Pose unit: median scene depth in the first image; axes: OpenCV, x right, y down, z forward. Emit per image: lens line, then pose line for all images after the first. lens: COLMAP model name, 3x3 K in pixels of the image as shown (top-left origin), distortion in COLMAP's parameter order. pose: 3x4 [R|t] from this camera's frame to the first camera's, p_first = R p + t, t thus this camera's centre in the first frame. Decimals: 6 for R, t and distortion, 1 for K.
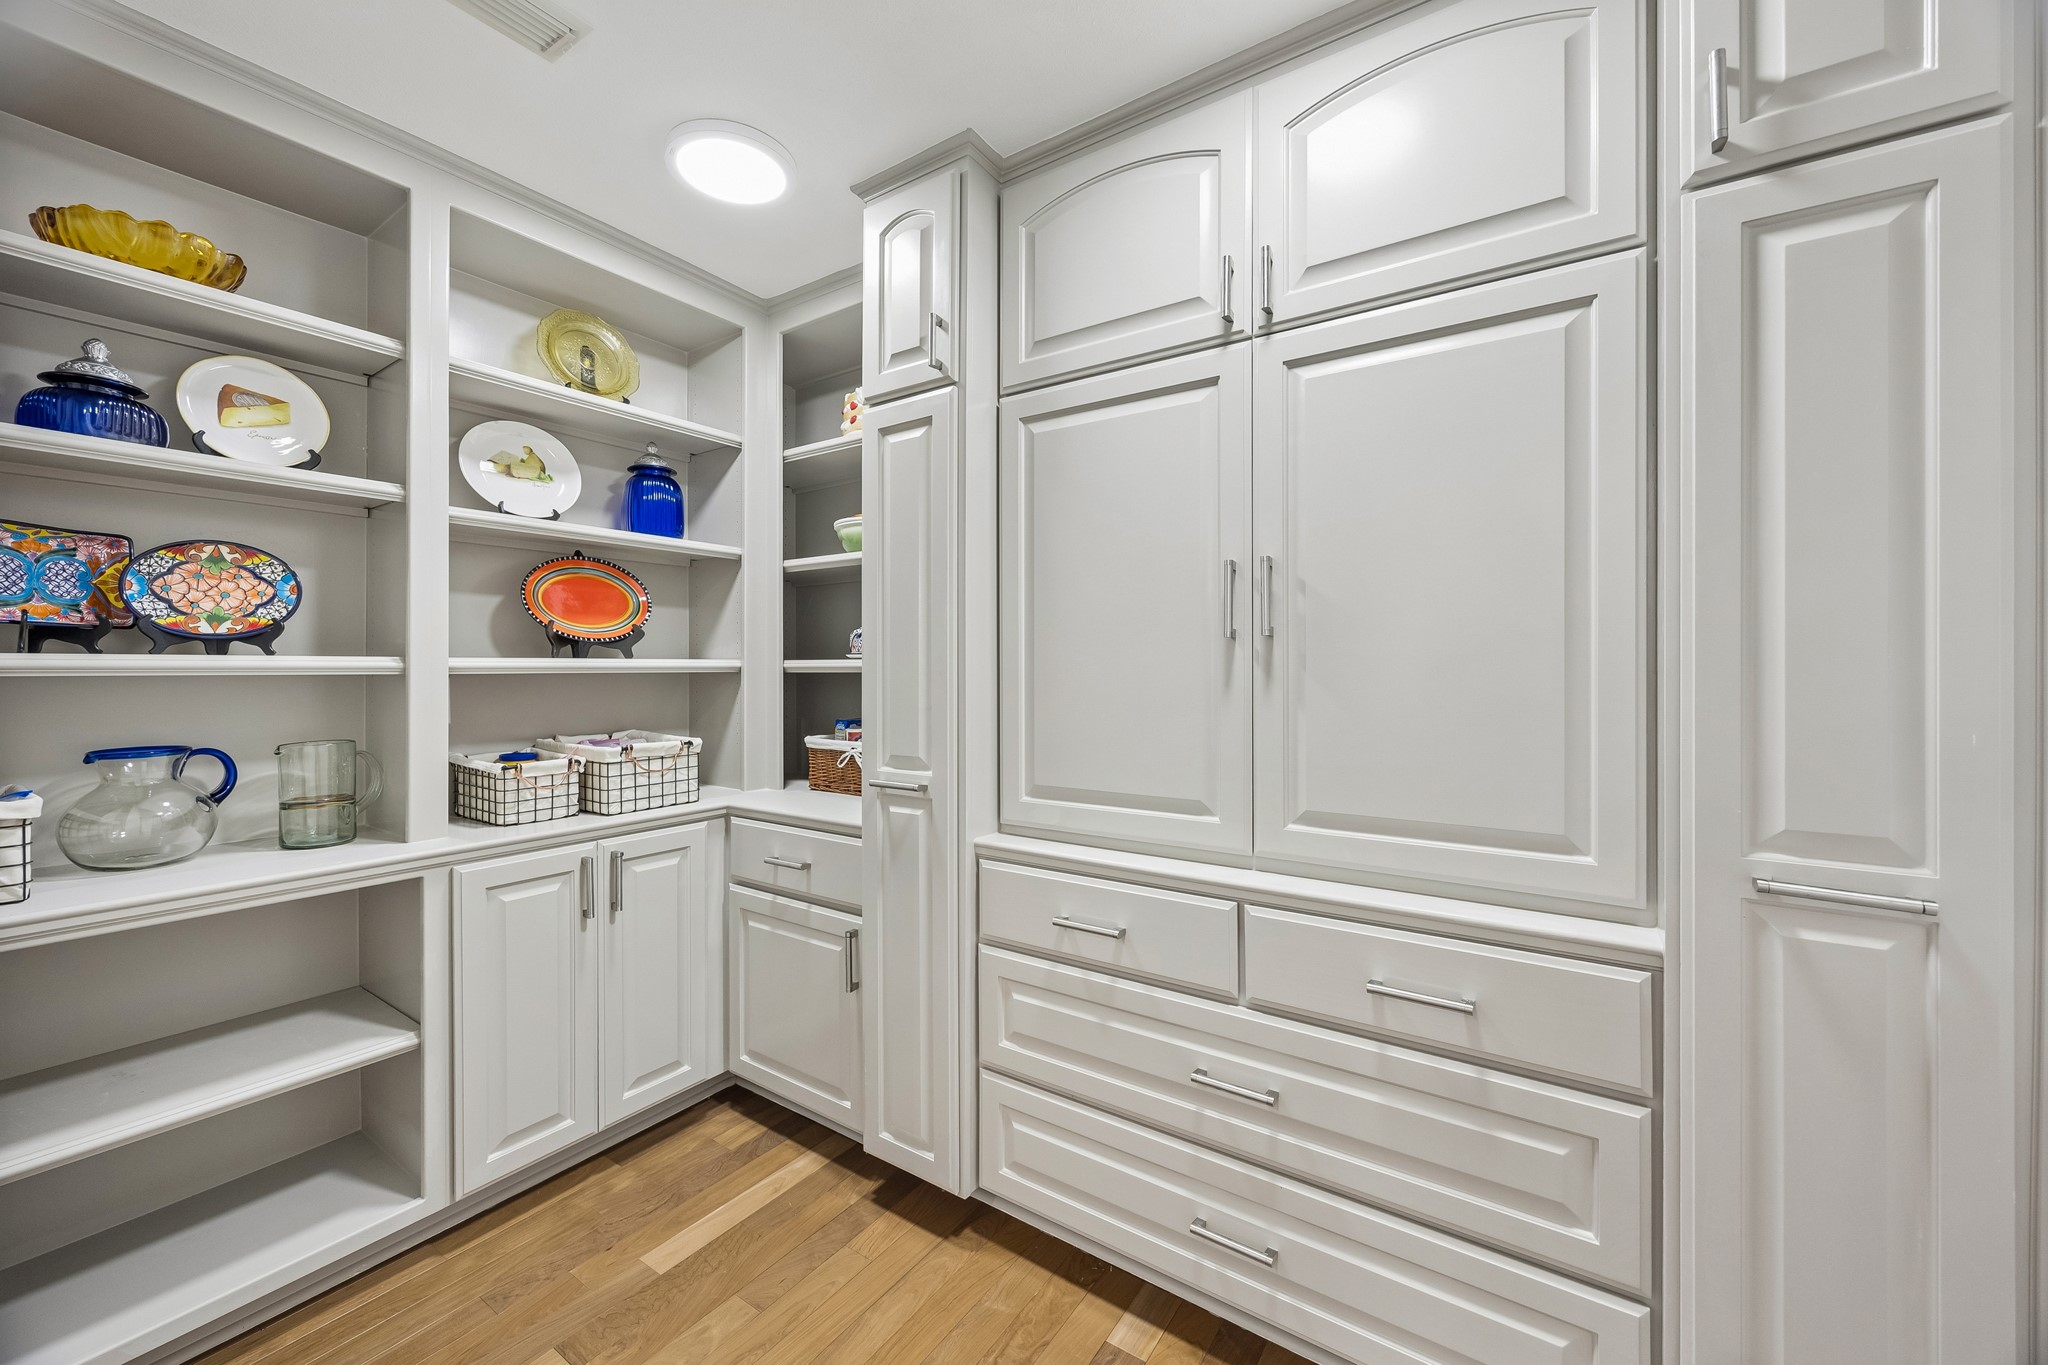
lens RADIAL K [[790.0, 0, 1004.1], [0, 790.0, 664.1], [0, 0, 1]] dist [0.003793, 0.000763]
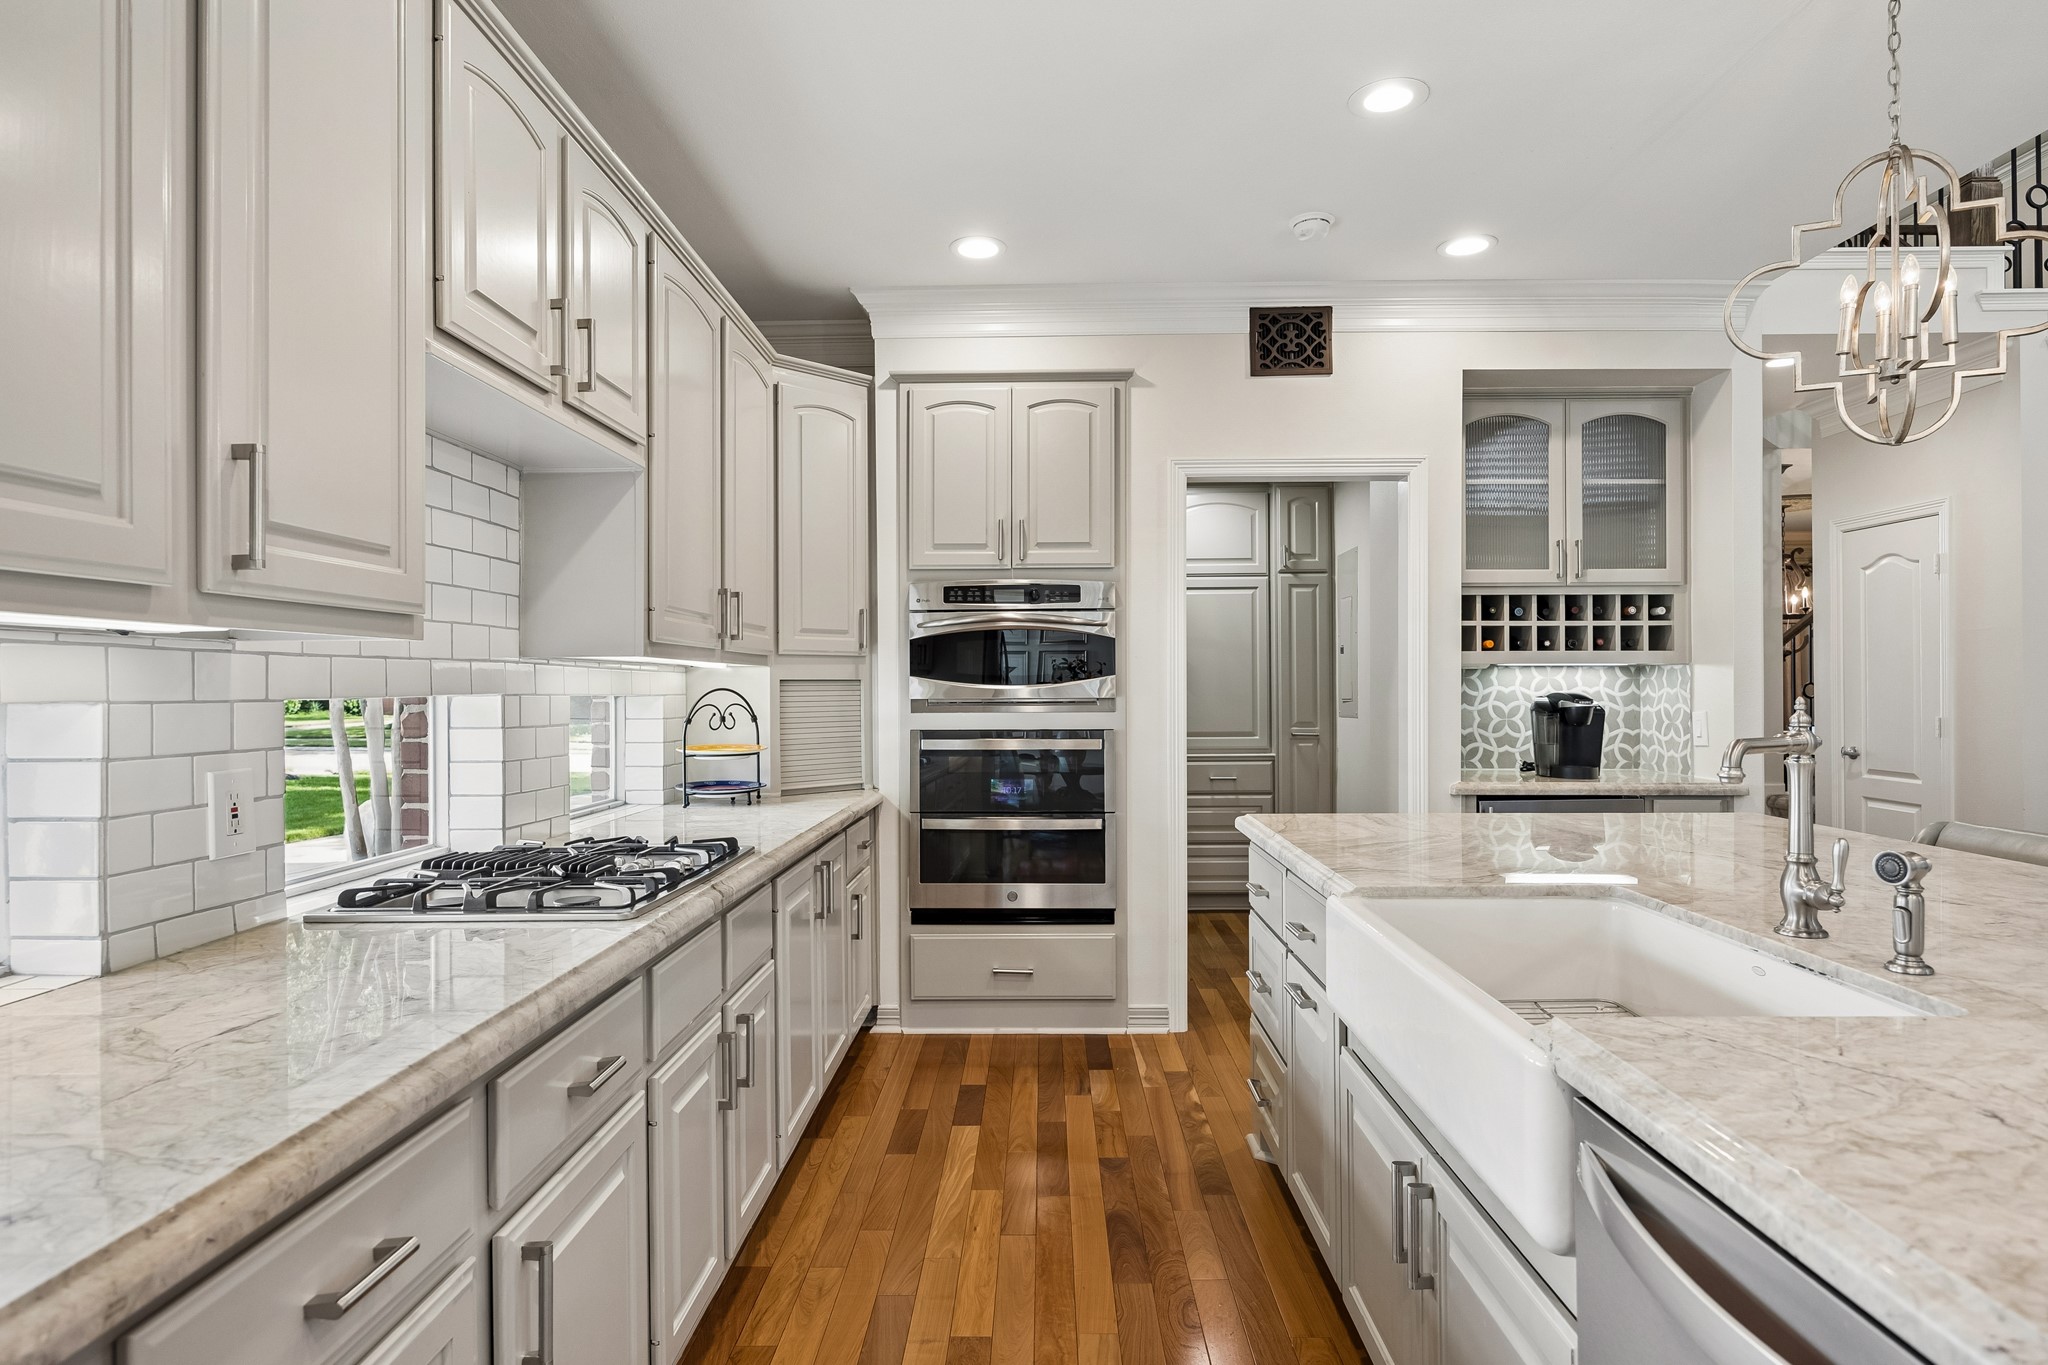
lens RADIAL K [[1095.6, 0, 1028.9], [0, 1095.6, 676.2], [0, 0, 1]] dist [-0.006443, -0.000270]
pose [[0.819244, 0.000736, 0.573444, -3.138696], [0.001340, 0.999994, -0.003199, -0.026646], [-0.573443, 0.003389, 0.819238, -2.643719]]
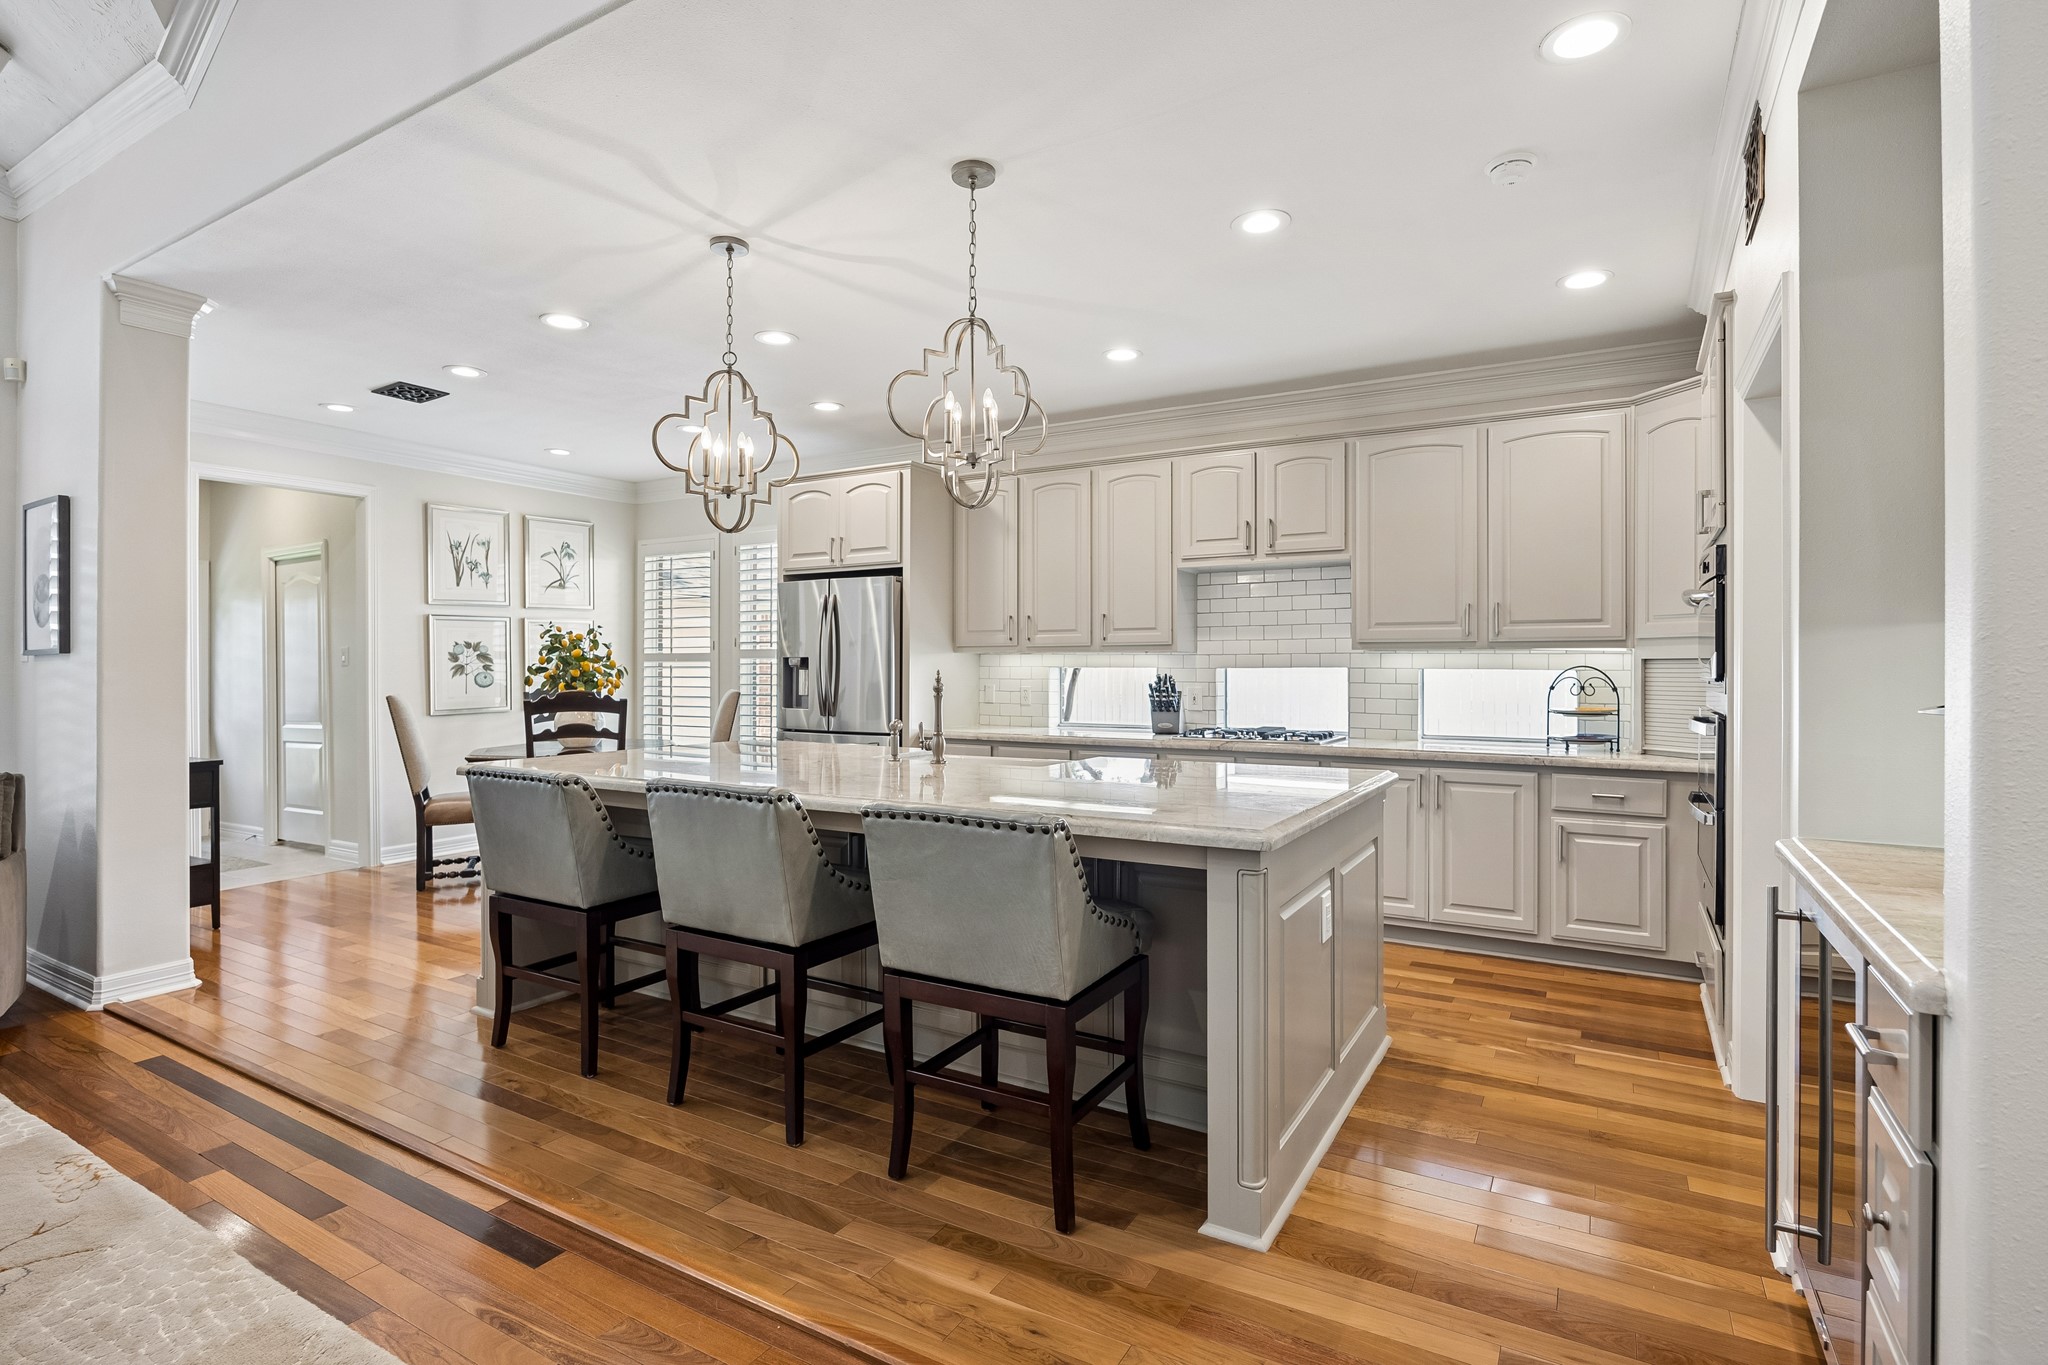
lens RADIAL K [[984.0, 0, 1021.2], [0, 984.0, 664.8], [0, 0, 1]] dist [-0.019212, 0.001146]
pose [[0.086009, -0.001421, -0.996293, 1.483373], [0.004931, 0.999987, -0.001001, -0.011430], [0.996282, -0.004826, 0.086015, -2.094840]]
